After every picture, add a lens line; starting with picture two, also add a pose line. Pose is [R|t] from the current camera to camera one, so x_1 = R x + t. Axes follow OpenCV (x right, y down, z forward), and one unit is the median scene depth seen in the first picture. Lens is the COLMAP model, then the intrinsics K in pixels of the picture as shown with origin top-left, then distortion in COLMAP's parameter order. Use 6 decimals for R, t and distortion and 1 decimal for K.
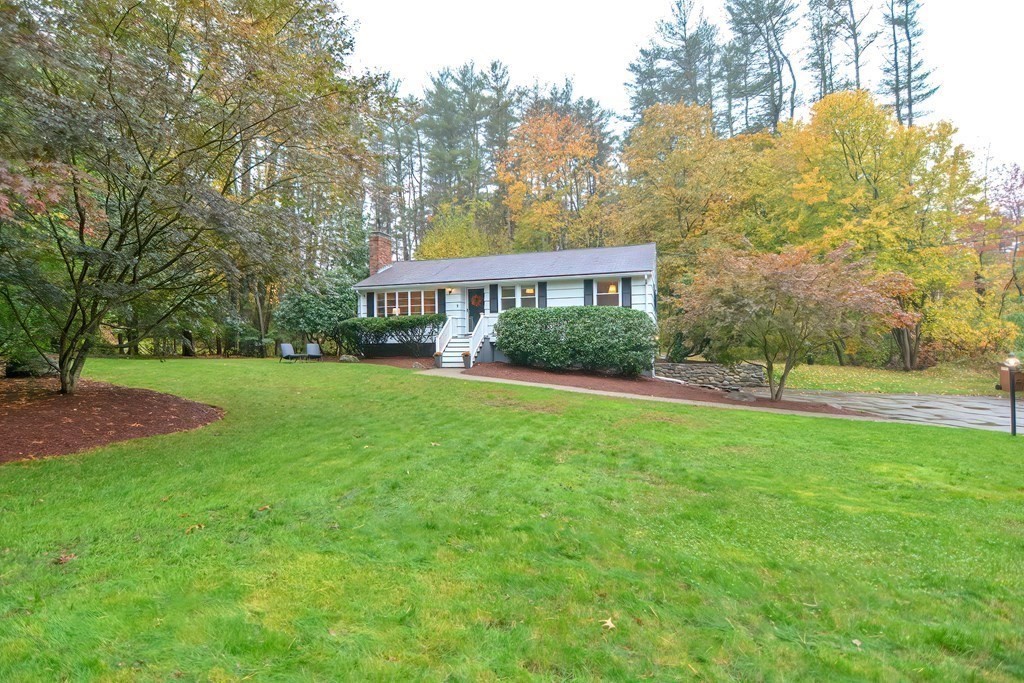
lens RADIAL K [[491.0, 0, 508.4], [0, 491.0, 339.4], [0, 0, 1]] dist [-0.004763, -0.001900]
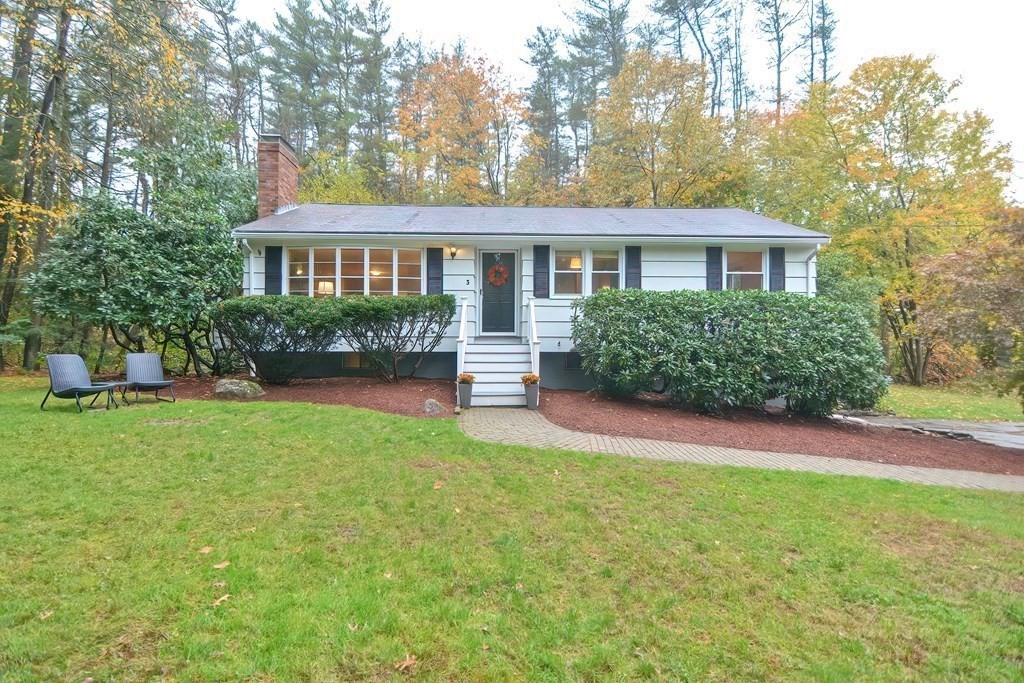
lens RADIAL K [[491.0, 0, 508.4], [0, 491.0, 339.4], [0, 0, 1]] dist [-0.004763, -0.001900]
pose [[0.942994, 0.018577, 0.332290, -0.233882], [-0.018064, 0.999826, -0.004632, -0.005397], [-0.332318, -0.001634, 0.943166, 0.488391]]
